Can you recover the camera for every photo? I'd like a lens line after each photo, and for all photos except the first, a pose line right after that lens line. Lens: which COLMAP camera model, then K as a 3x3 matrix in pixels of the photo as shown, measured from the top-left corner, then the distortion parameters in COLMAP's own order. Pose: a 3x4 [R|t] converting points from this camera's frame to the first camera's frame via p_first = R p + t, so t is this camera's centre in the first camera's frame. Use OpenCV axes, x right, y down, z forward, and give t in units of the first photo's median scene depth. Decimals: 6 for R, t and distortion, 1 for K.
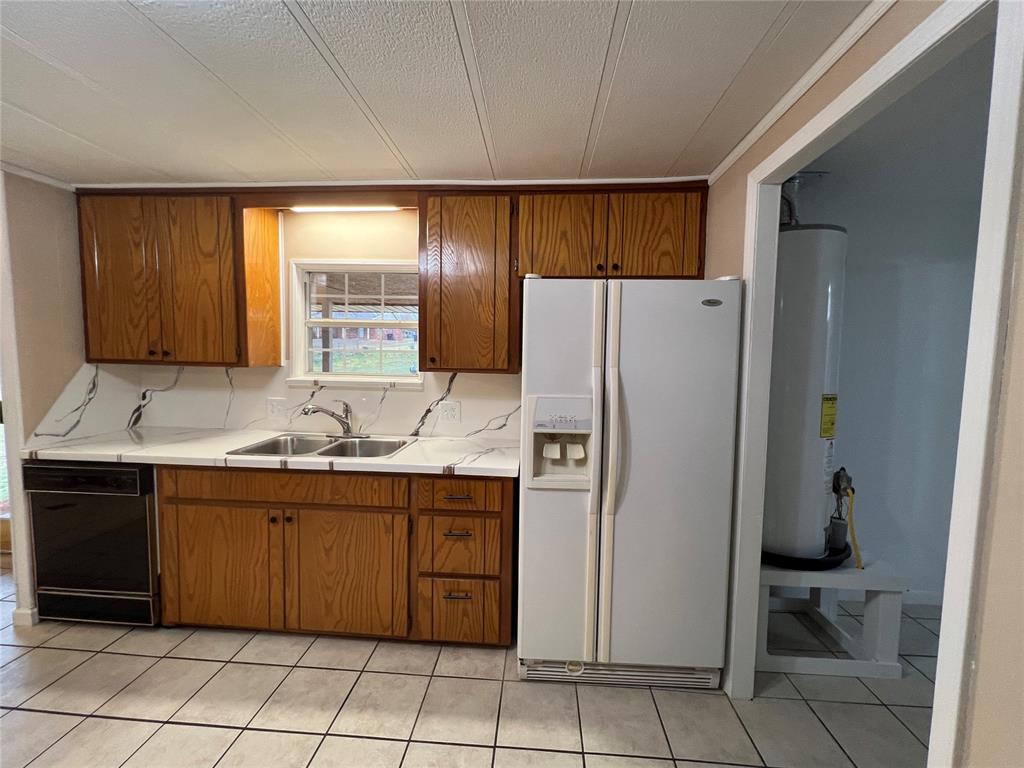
lens RADIAL K [[419.8, 0, 511.4], [0, 419.8, 386.2], [0, 0, 1]] dist [0.002024, 0.000496]
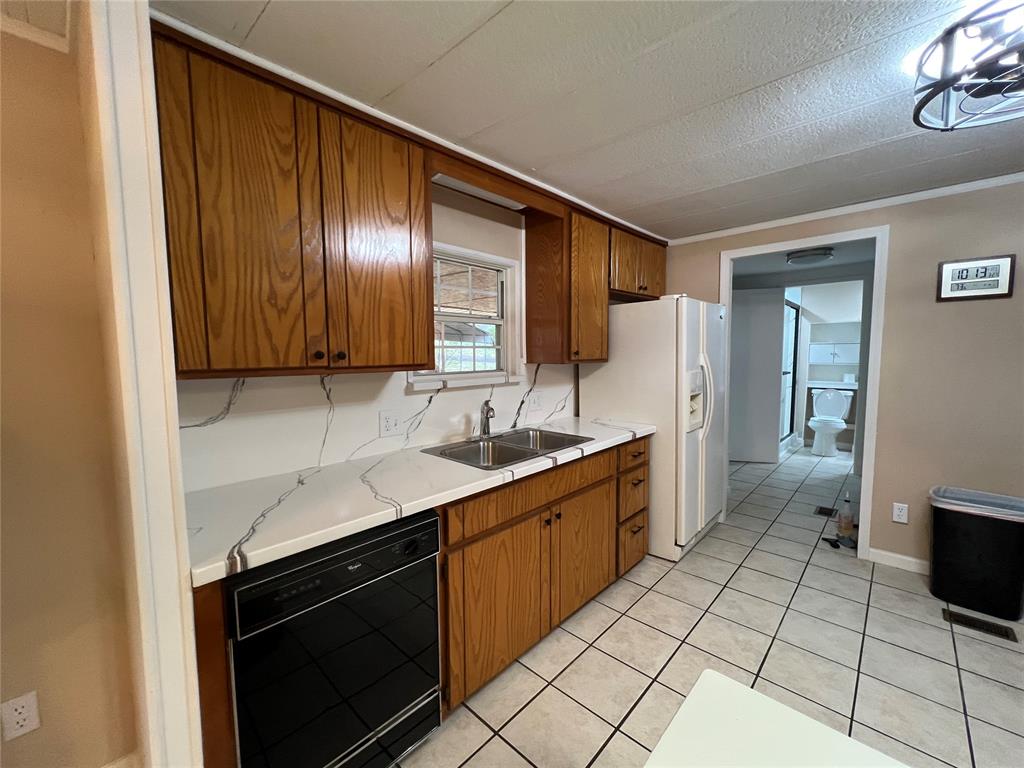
lens RADIAL K [[419.8, 0, 511.4], [0, 419.8, 386.2], [0, 0, 1]] dist [0.002024, 0.000496]
pose [[0.634224, -0.089807, 0.767916, -1.239662], [0.082061, 0.995440, 0.048641, -0.042910], [-0.768782, 0.032167, 0.638701, 0.409703]]
